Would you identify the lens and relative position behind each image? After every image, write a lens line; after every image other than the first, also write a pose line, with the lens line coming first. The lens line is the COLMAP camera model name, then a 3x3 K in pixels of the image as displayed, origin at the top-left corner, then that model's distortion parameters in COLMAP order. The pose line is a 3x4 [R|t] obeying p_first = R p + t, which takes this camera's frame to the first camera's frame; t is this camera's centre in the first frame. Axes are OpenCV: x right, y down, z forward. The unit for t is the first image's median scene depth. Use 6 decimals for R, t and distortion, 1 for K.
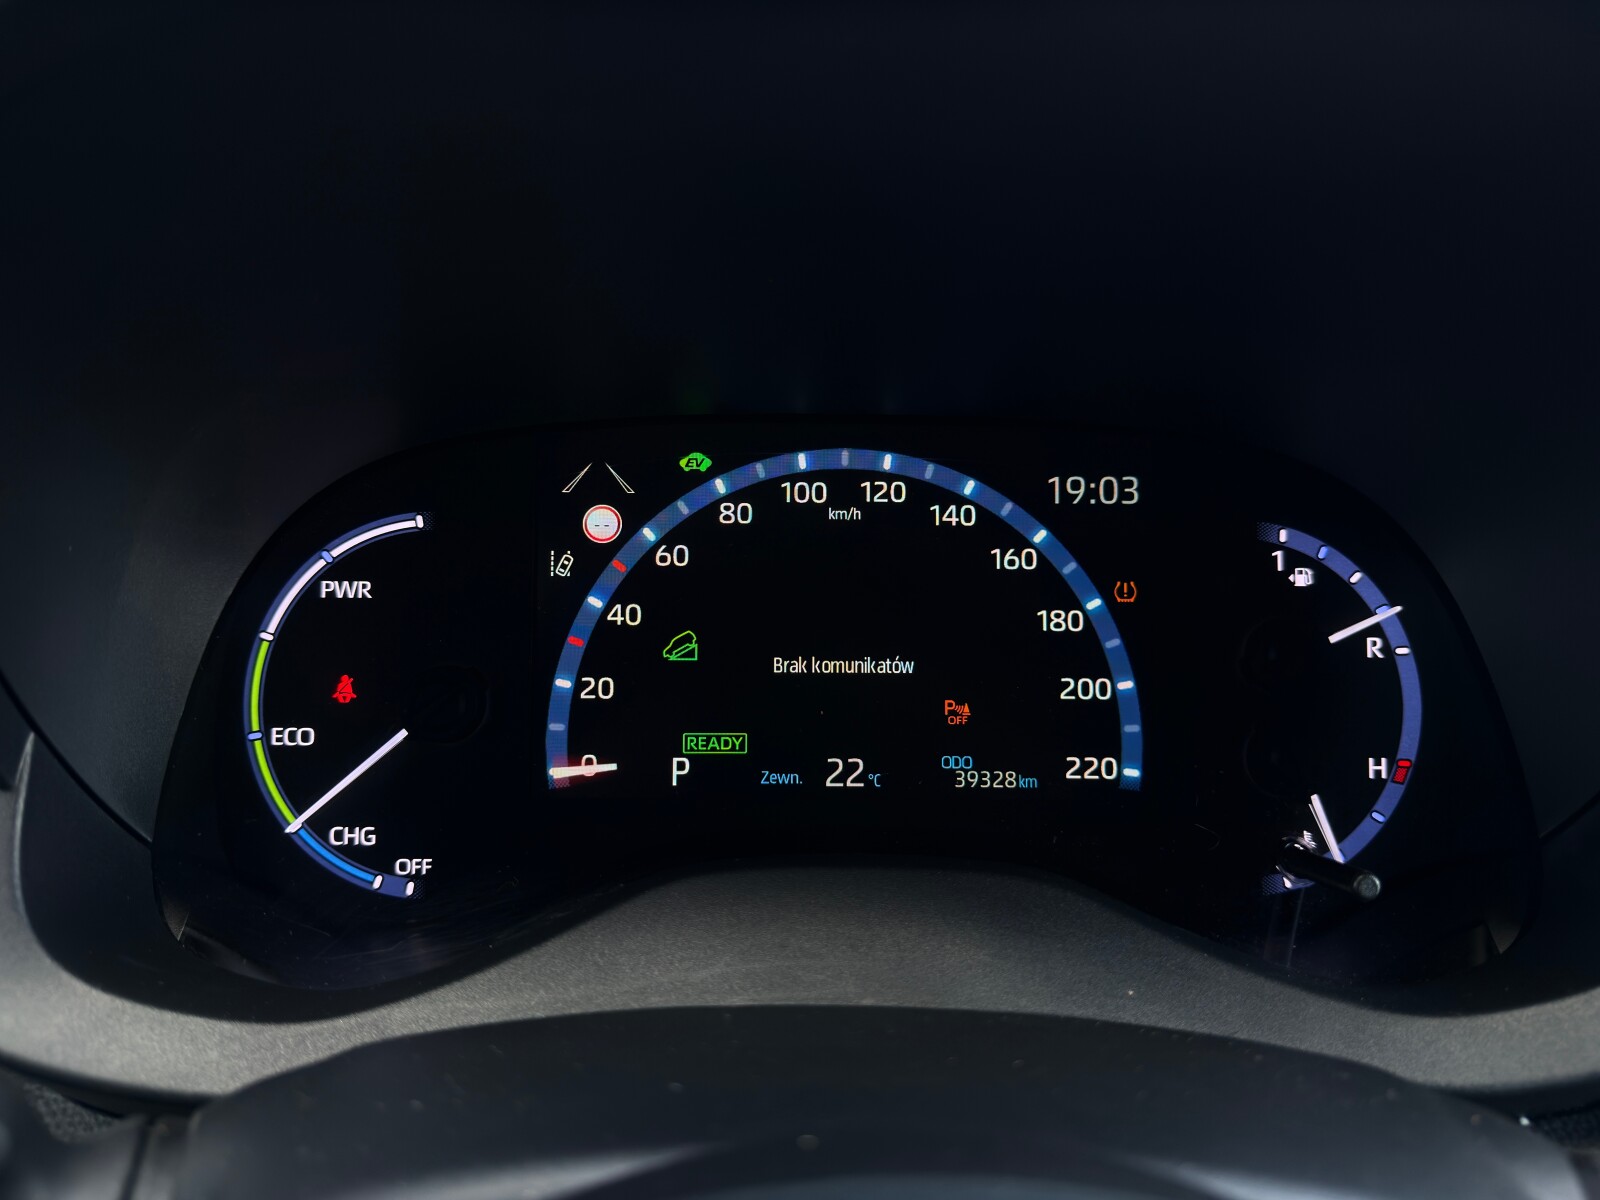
lens RADIAL K [[1135.0, 0, 800.7], [0, 1135.0, 606.2], [0, 0, 1]] dist [0.097502, -0.192166]
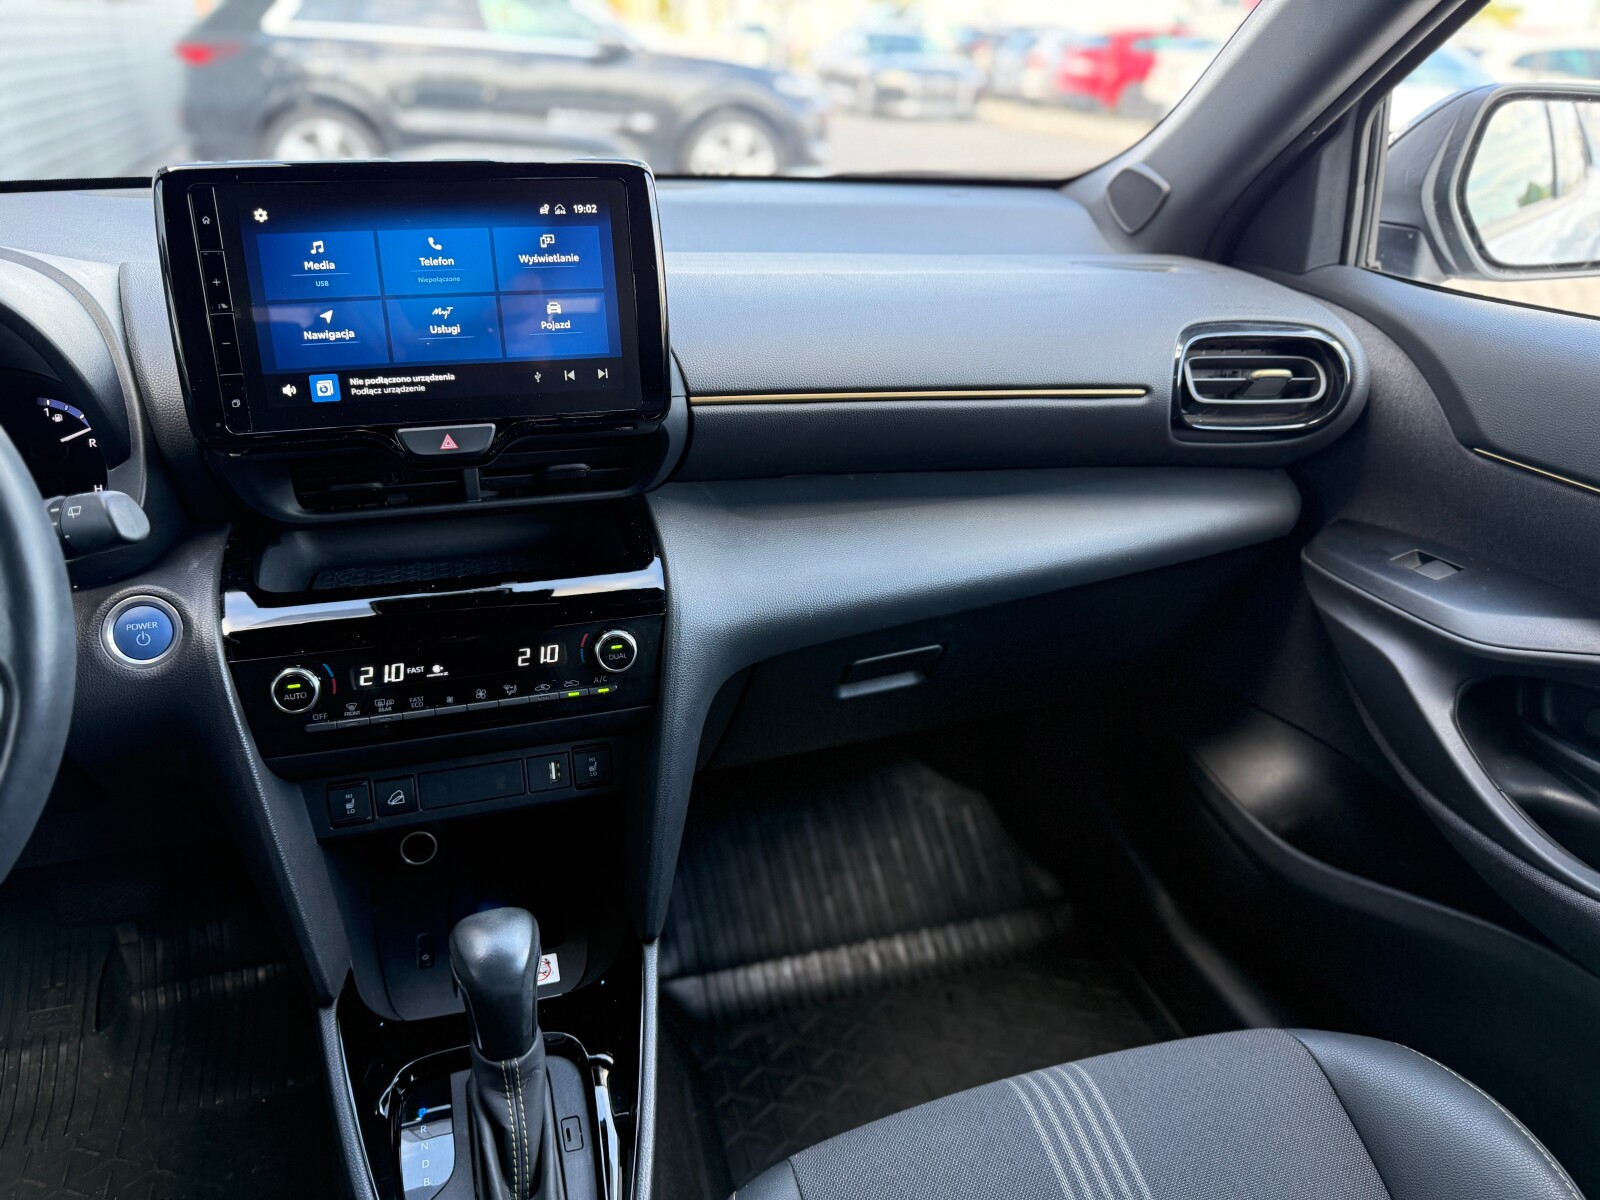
lens RADIAL K [[1140.6, 0, 794.9], [0, 1140.6, 596.3], [0, 0, 1]] dist [0.087627, -0.175840]
pose [[0.961175, -0.114442, 0.251088, 1.340981], [0.097144, 0.992027, 0.080280, 0.327719], [-0.258274, -0.052771, 0.964629, -1.940933]]
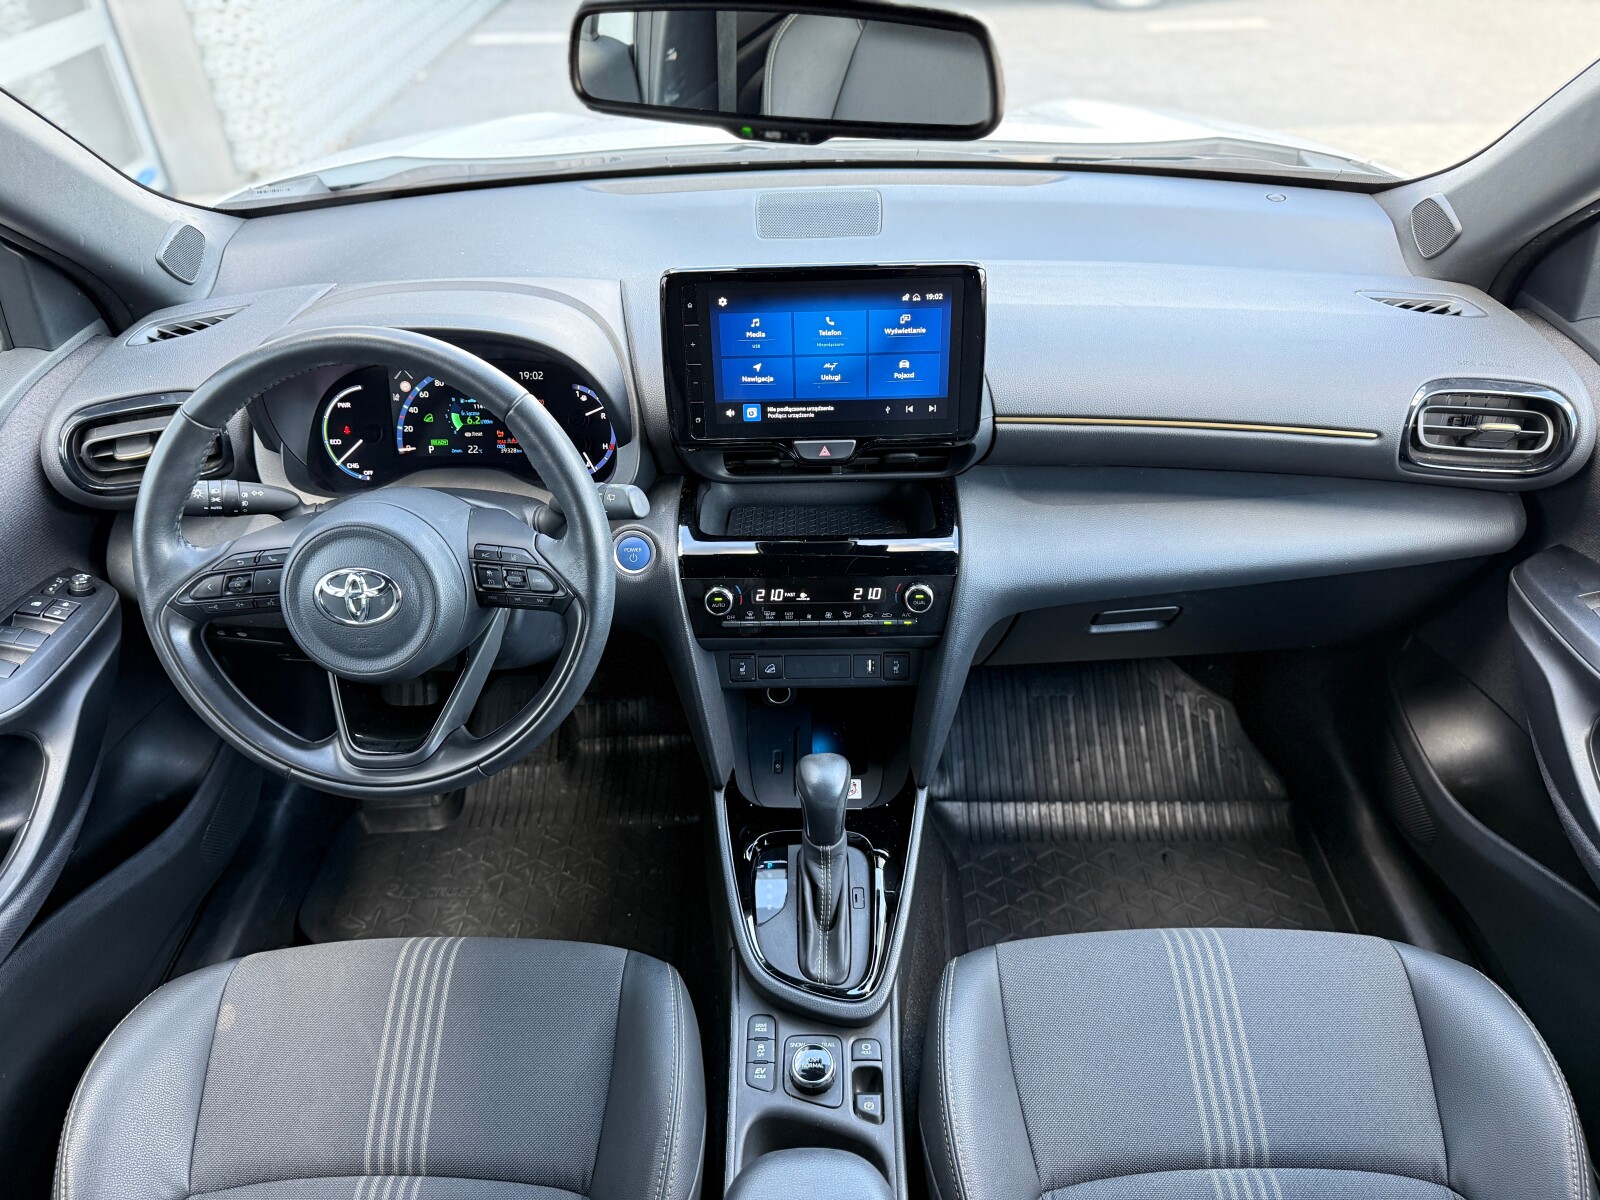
lens RADIAL K [[1127.2, 0, 799.3], [0, 1127.2, 607.9], [0, 0, 1]] dist [0.141431, -0.234321]
pose [[0.998893, -0.013540, -0.045047, 1.357429], [0.024314, 0.968442, 0.248051, -0.280967], [0.040267, -0.248872, 0.967699, -2.975771]]
